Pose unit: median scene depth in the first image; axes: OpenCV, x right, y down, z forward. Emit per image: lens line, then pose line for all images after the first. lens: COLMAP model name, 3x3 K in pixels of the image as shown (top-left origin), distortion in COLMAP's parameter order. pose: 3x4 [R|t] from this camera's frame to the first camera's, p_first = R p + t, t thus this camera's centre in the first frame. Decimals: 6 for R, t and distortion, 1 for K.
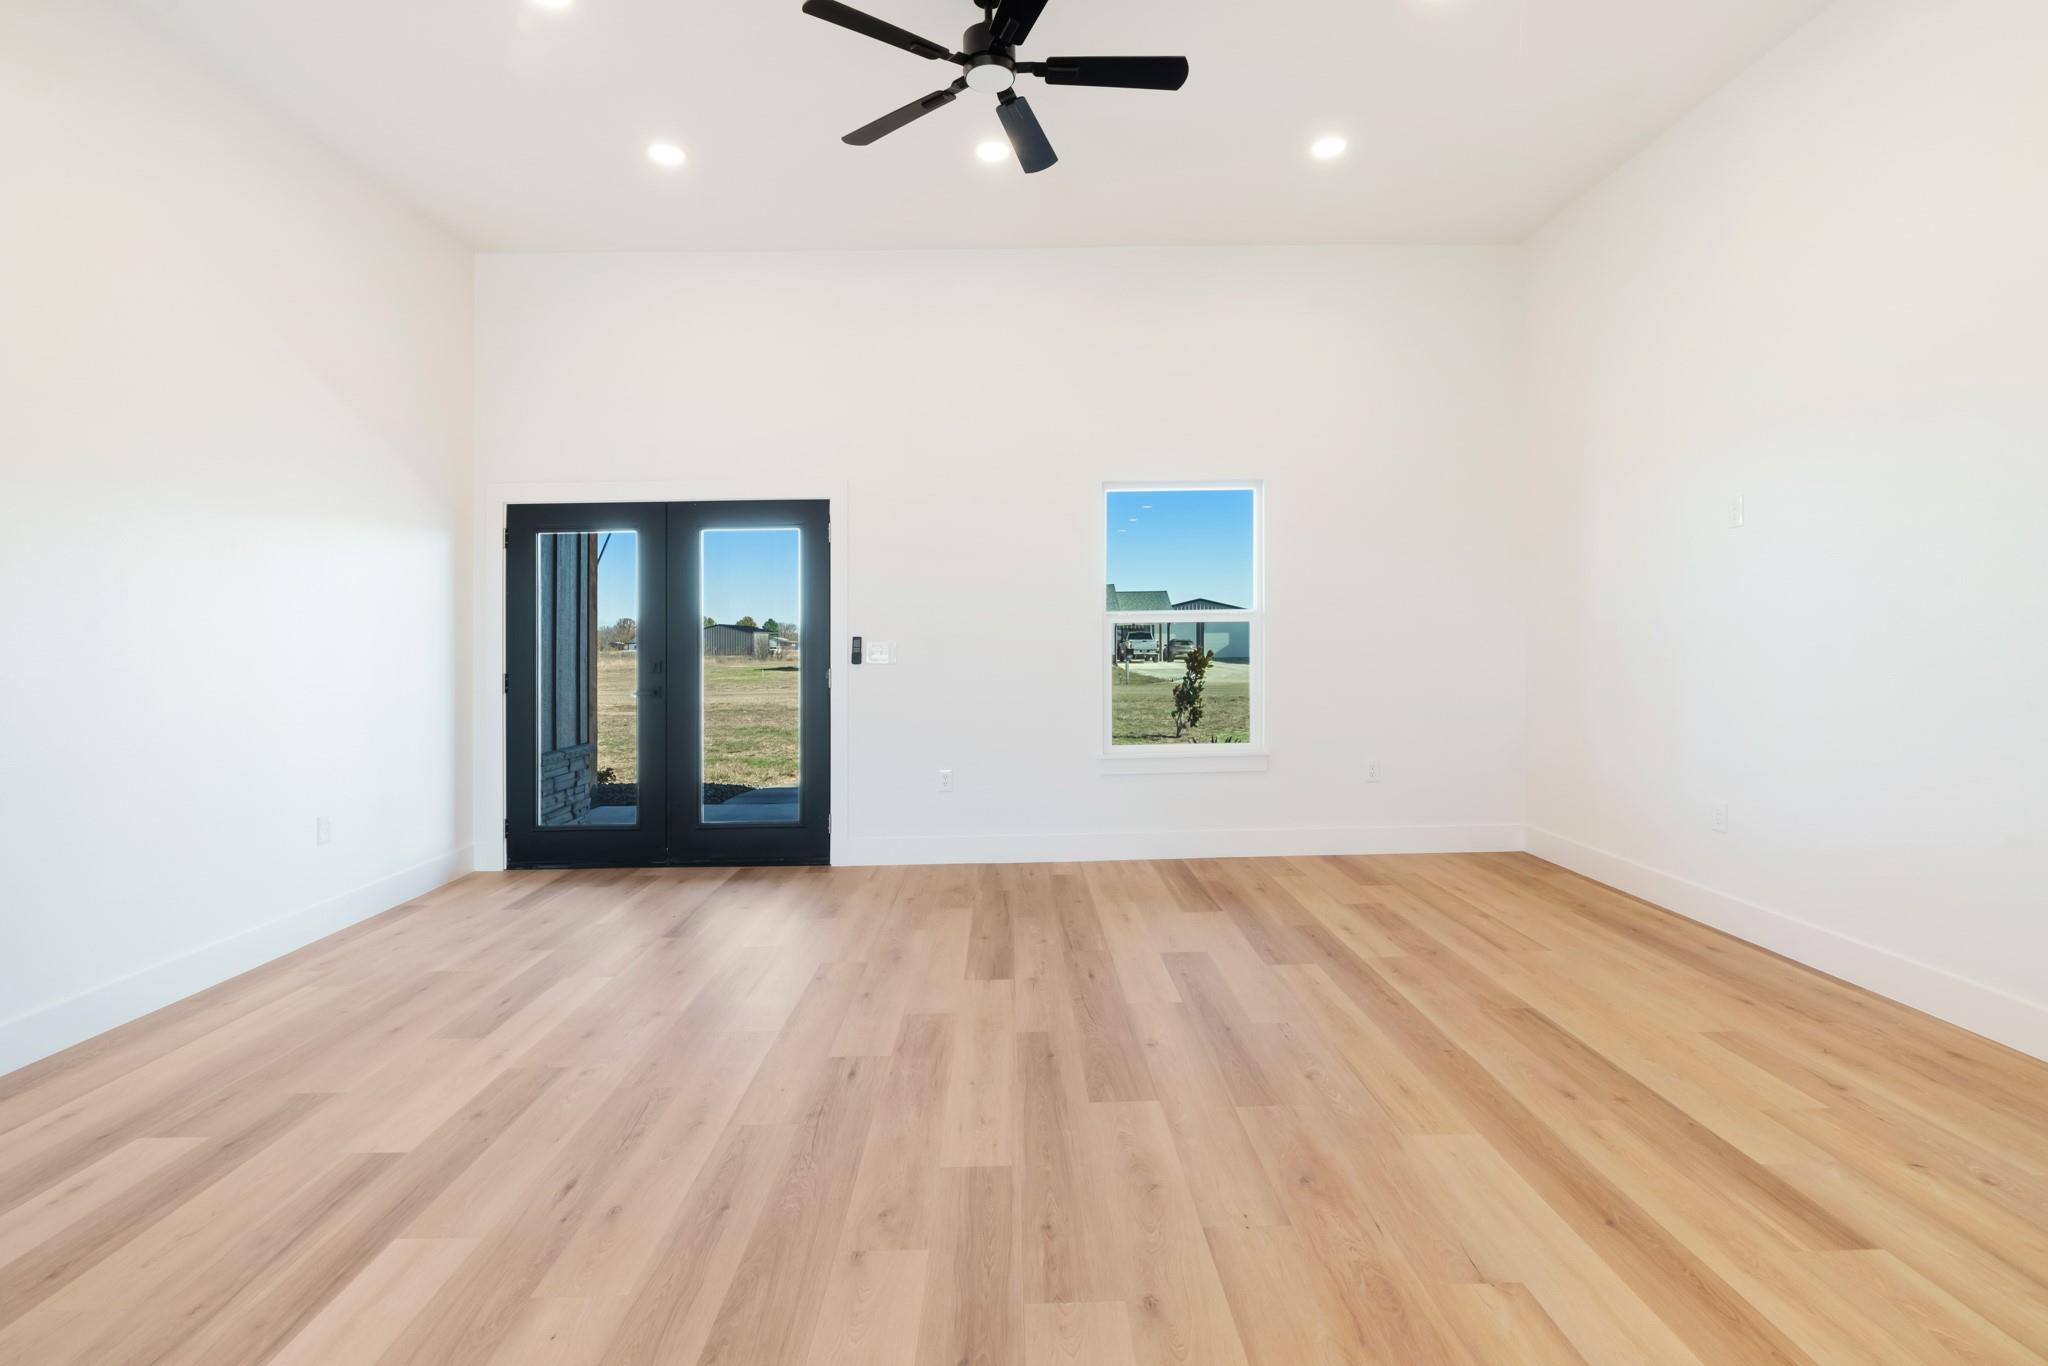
lens RADIAL K [[949.8, 0, 1030.2], [0, 949.8, 633.2], [0, 0, 1]] dist [0.005256, 0.000809]
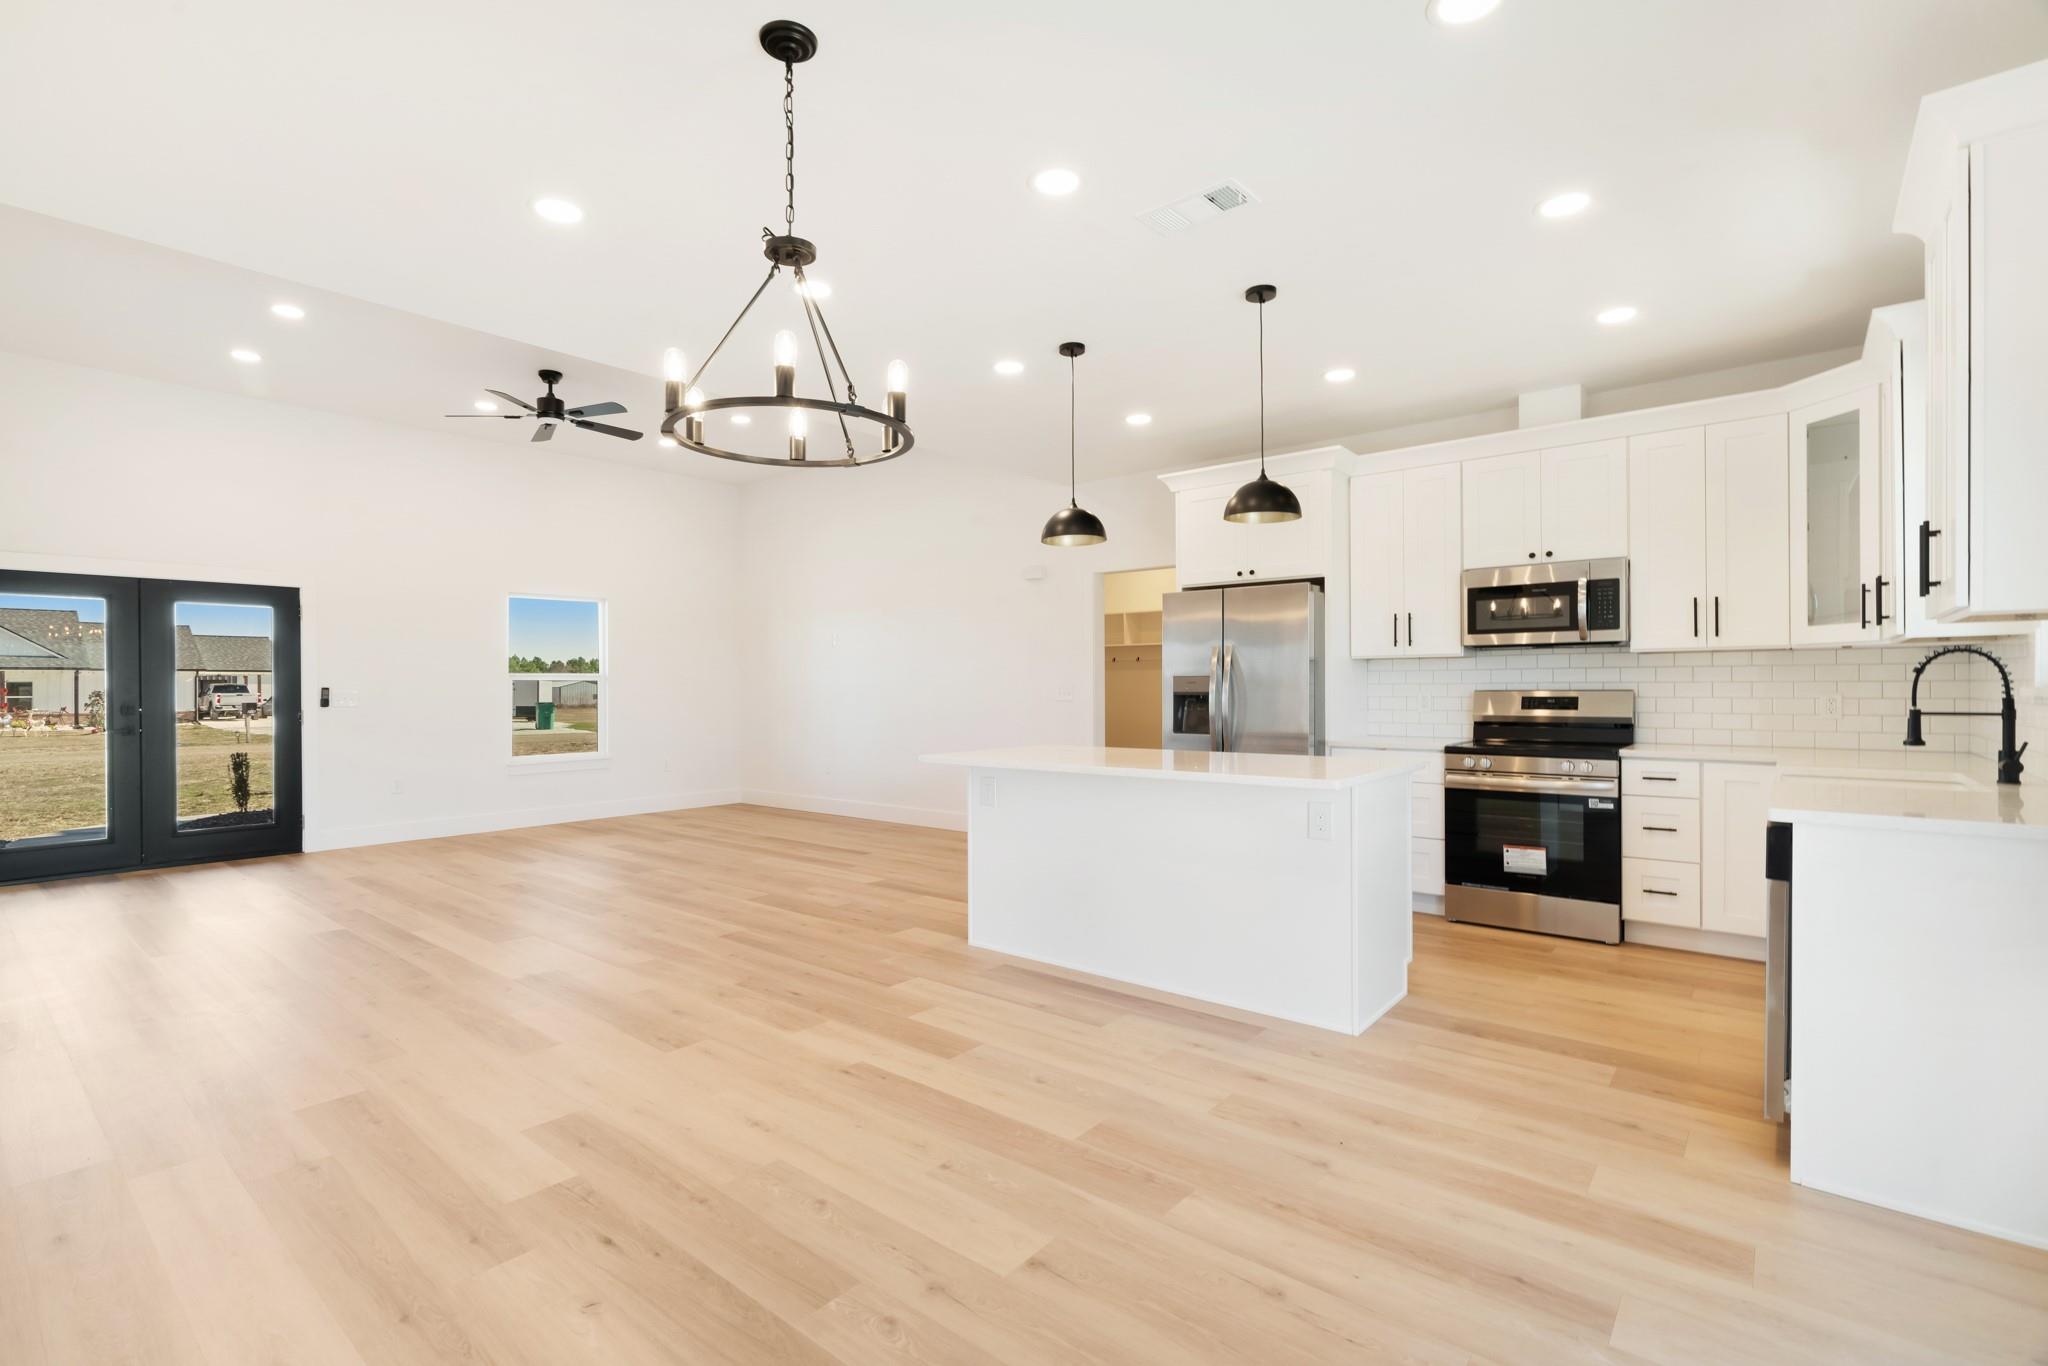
lens RADIAL K [[949.8, 0, 1021.7], [0, 949.8, 686.1], [0, 0, 1]] dist [0.005256, 0.000809]
pose [[0.652220, 0.010706, 0.757955, -0.573065], [-0.008181, 0.999941, -0.007085, 0.003019], [-0.757986, -0.001580, 0.652269, -0.690574]]
